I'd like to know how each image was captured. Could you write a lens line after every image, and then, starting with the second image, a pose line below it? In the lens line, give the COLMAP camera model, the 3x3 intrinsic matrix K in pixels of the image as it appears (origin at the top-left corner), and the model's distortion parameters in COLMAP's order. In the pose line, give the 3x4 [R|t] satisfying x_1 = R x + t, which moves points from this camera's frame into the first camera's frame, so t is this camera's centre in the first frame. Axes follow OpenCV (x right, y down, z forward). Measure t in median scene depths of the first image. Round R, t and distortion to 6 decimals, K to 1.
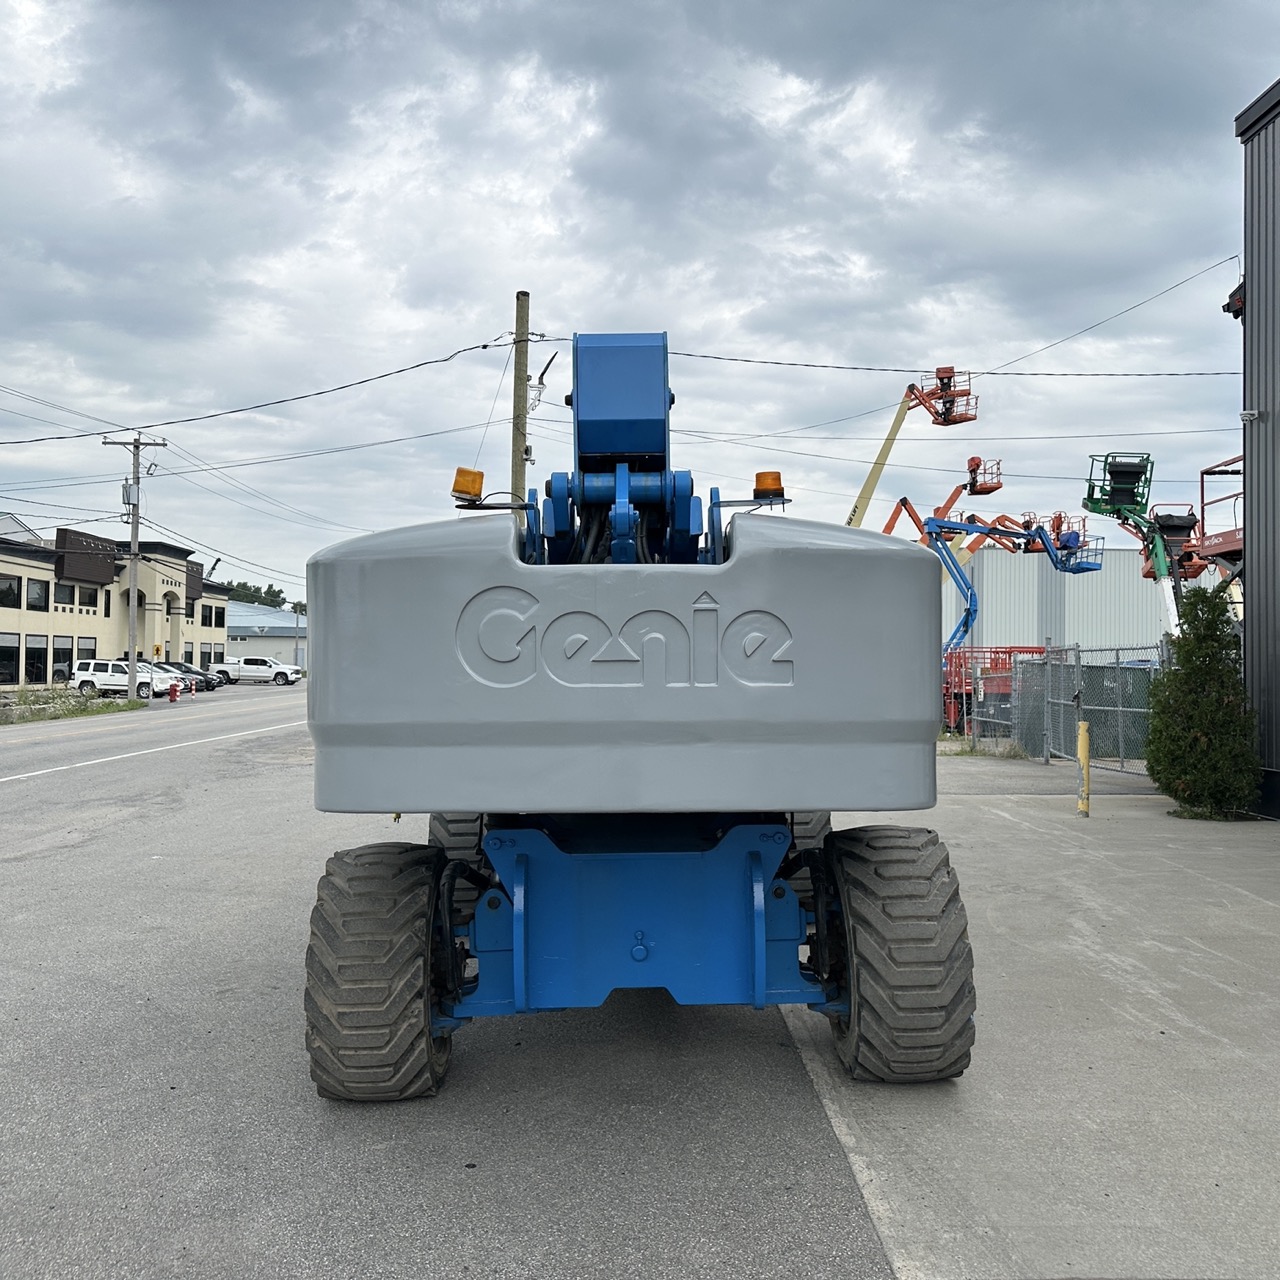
lens RADIAL K [[1199.6, 0, 652.4], [0, 1199.6, 638.9], [0, 0, 1]] dist [0.134242, -0.249071]
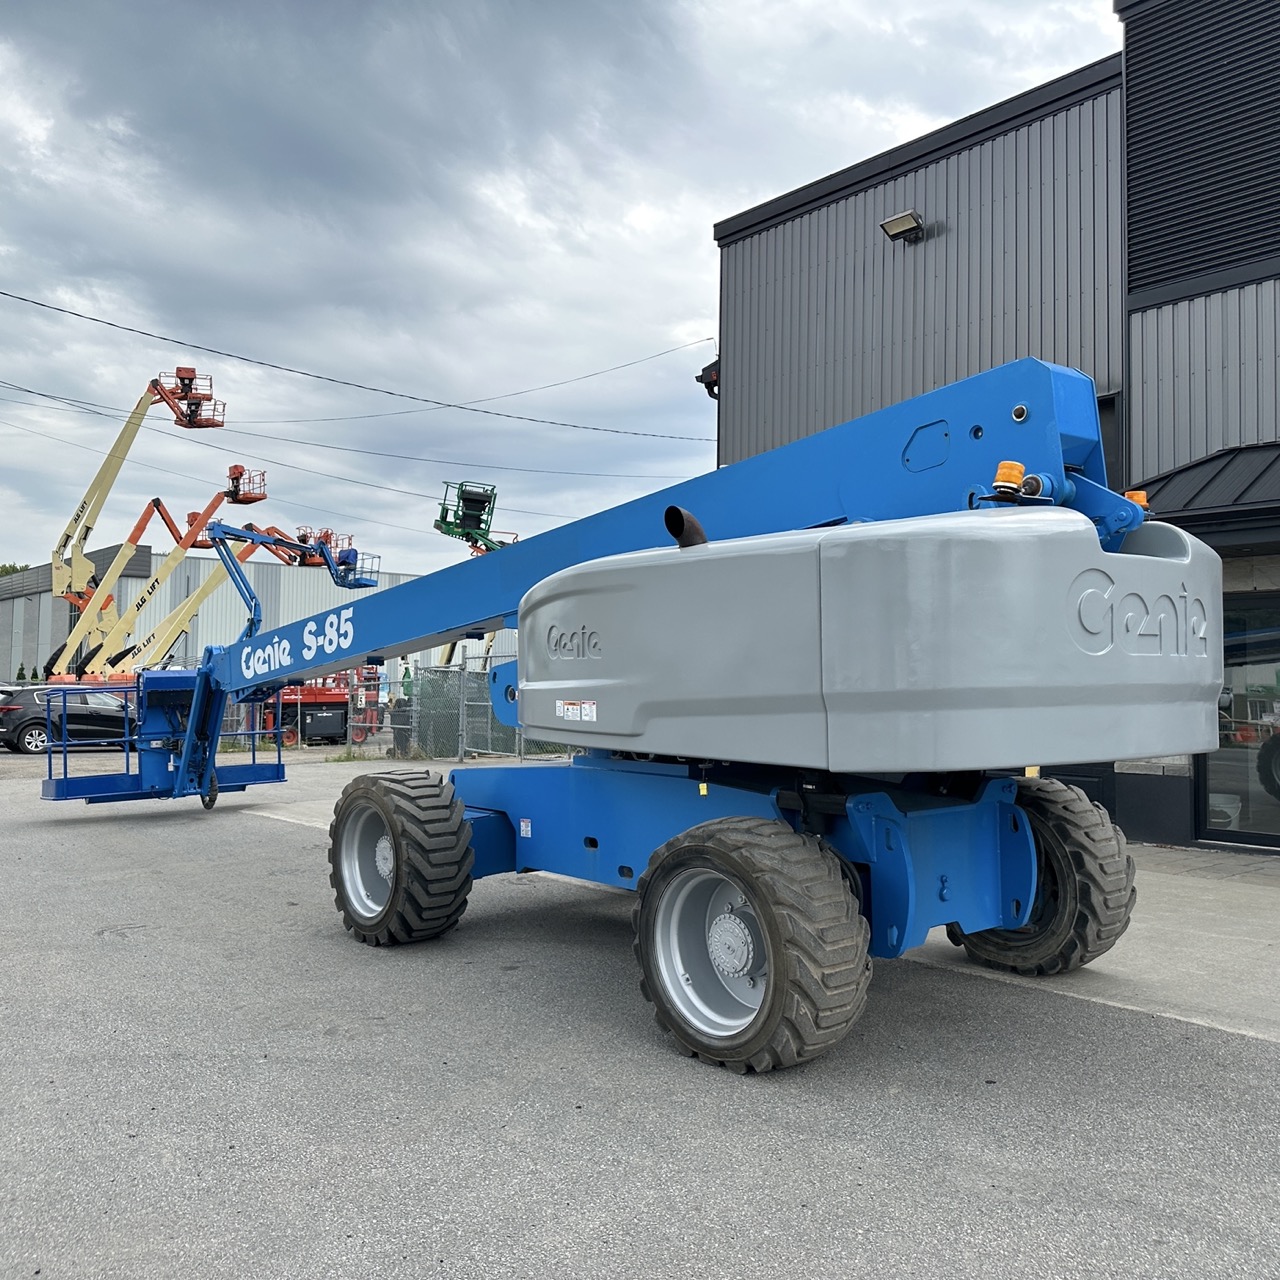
lens RADIAL K [[1184.0, 0, 667.4], [0, 1184.0, 642.9], [0, 0, 1]] dist [0.118387, -0.270939]
pose [[0.767302, 0.021062, 0.640940, -0.059375], [-0.014942, 0.999776, -0.014966, 0.002586], [-0.641112, 0.001907, 0.767445, 0.018459]]
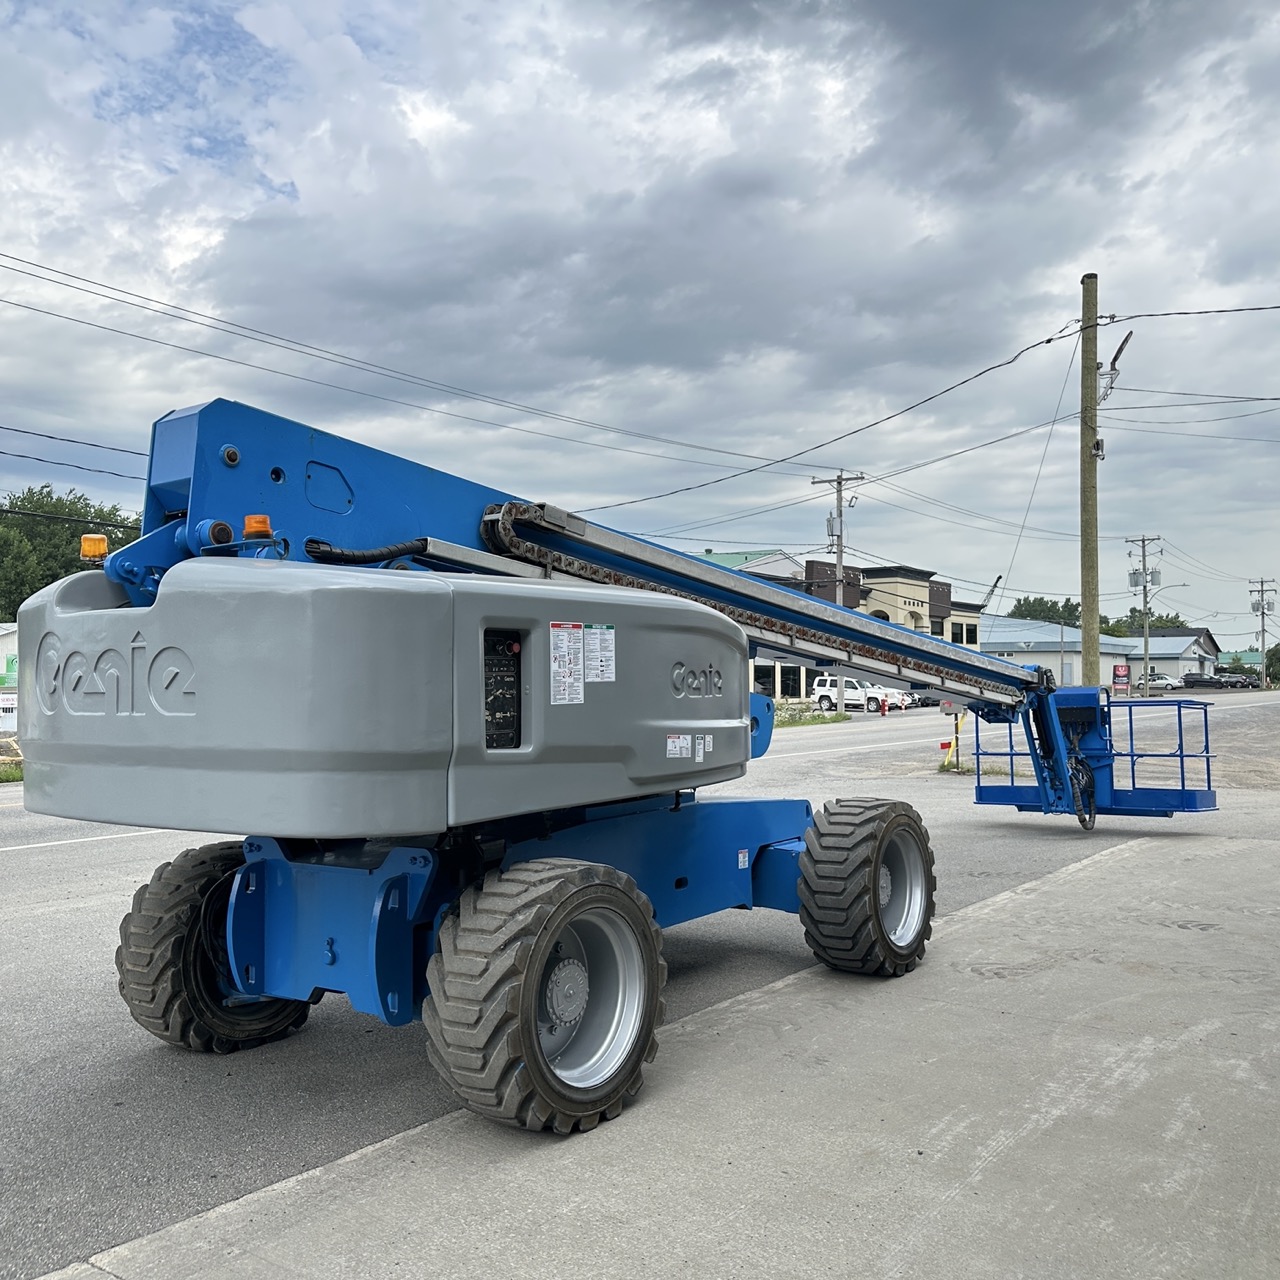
lens RADIAL K [[1208.0, 0, 637.3], [0, 1208.0, 681.8], [0, 0, 1]] dist [0.052725, -0.077913]
pose [[0.790392, -0.007247, -0.612558, 0.054582], [0.021619, 0.999637, 0.016070, 0.000037], [0.612219, -0.025944, 0.790262, 0.019563]]
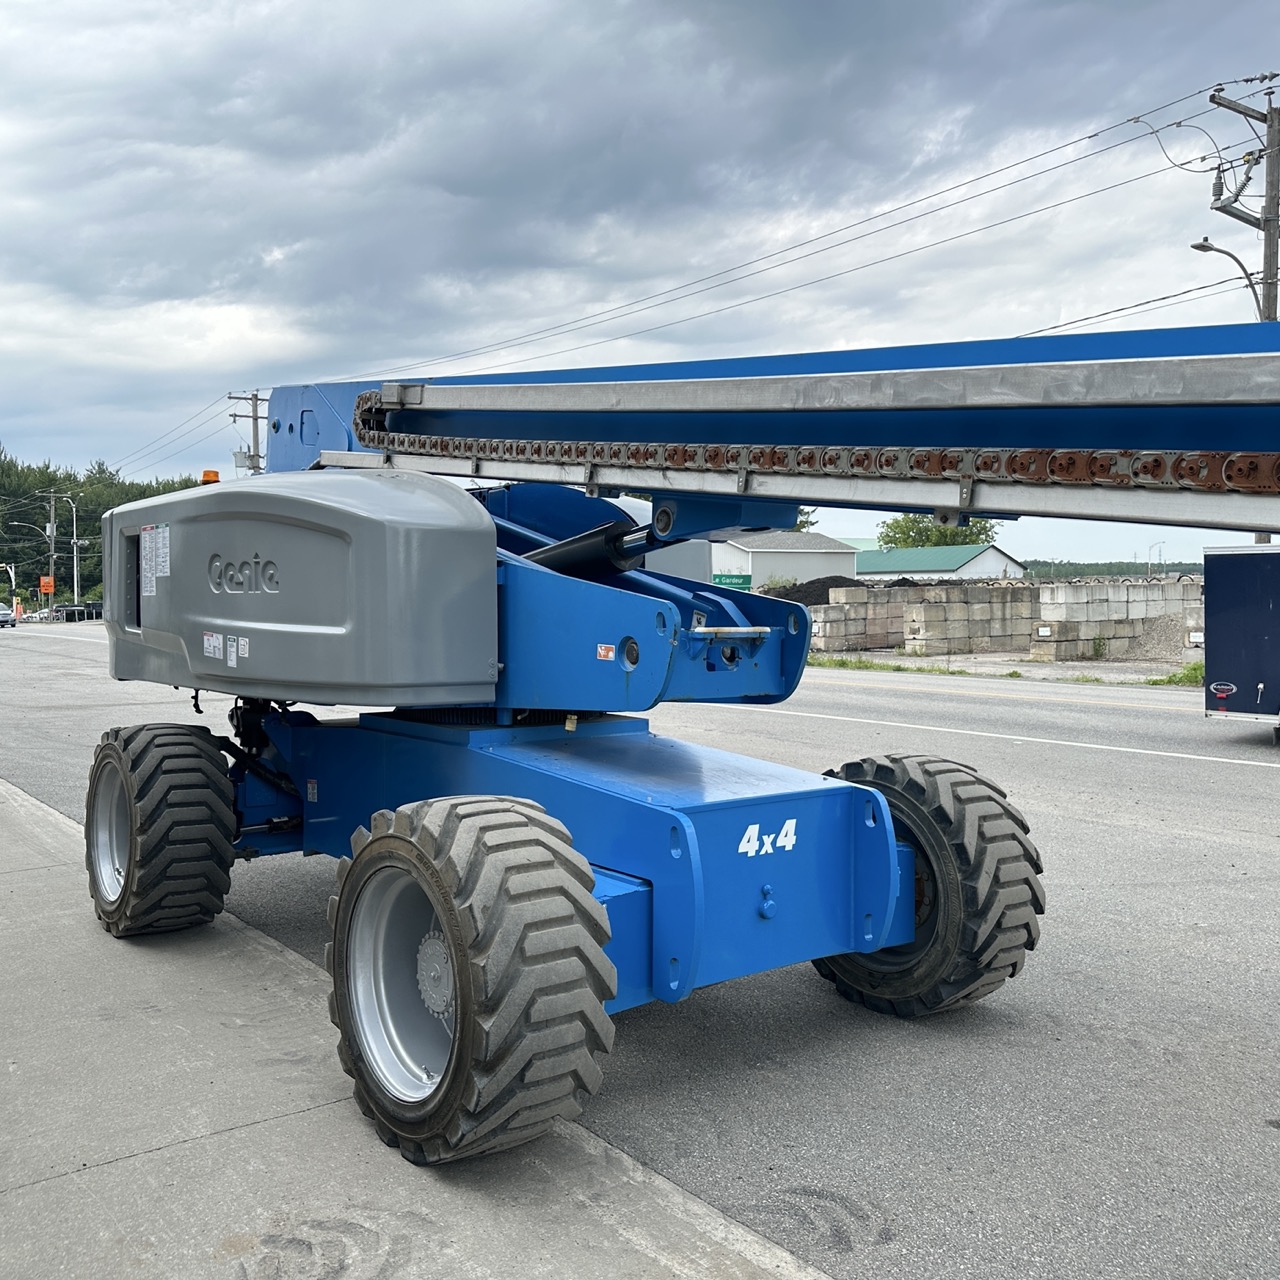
lens RADIAL K [[1199.6, 0, 652.4], [0, 1199.6, 638.9], [0, 0, 1]] dist [0.134242, -0.249071]
pose [[-0.786840, 0.024457, -0.616672, 0.034574], [0.015742, 0.999685, 0.019560, 0.003818], [0.616956, 0.005683, -0.786977, 0.145690]]
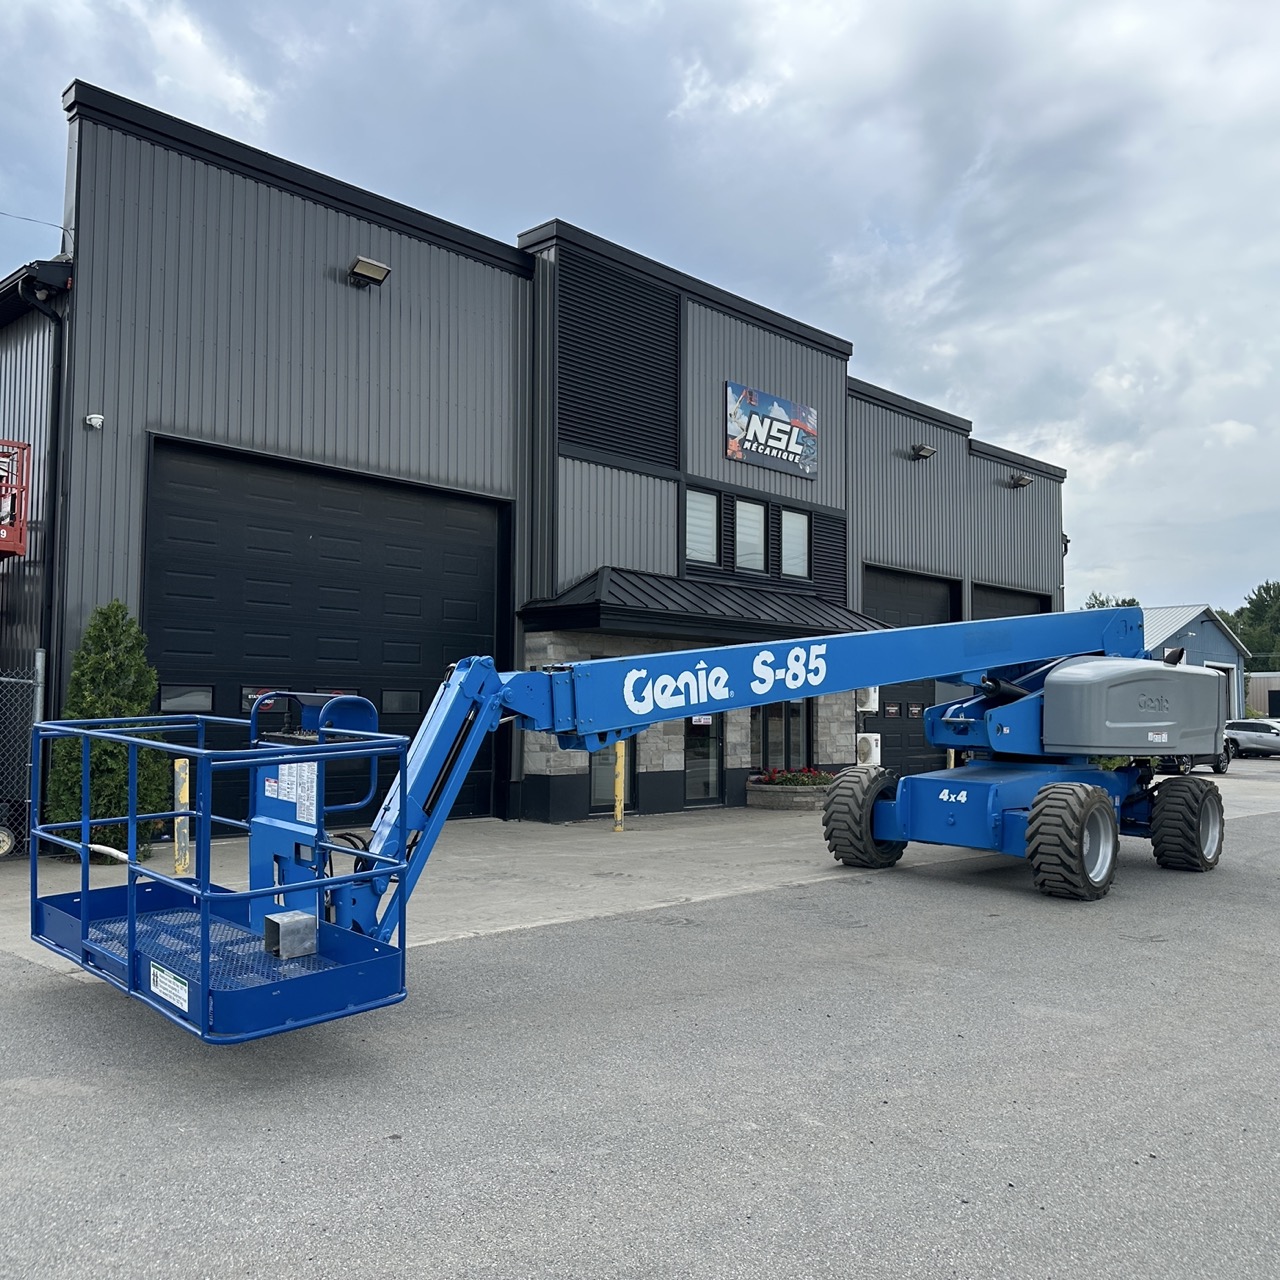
lens RADIAL K [[1167.4, 0, 640.3], [0, 1167.4, 661.0], [0, 0, 1]] dist [0.139938, -0.279139]
pose [[-0.709655, 0.020589, 0.704249, -0.076601], [-0.028548, 0.997912, -0.057942, 0.006800], [-0.703971, -0.061223, -0.707585, 0.236179]]
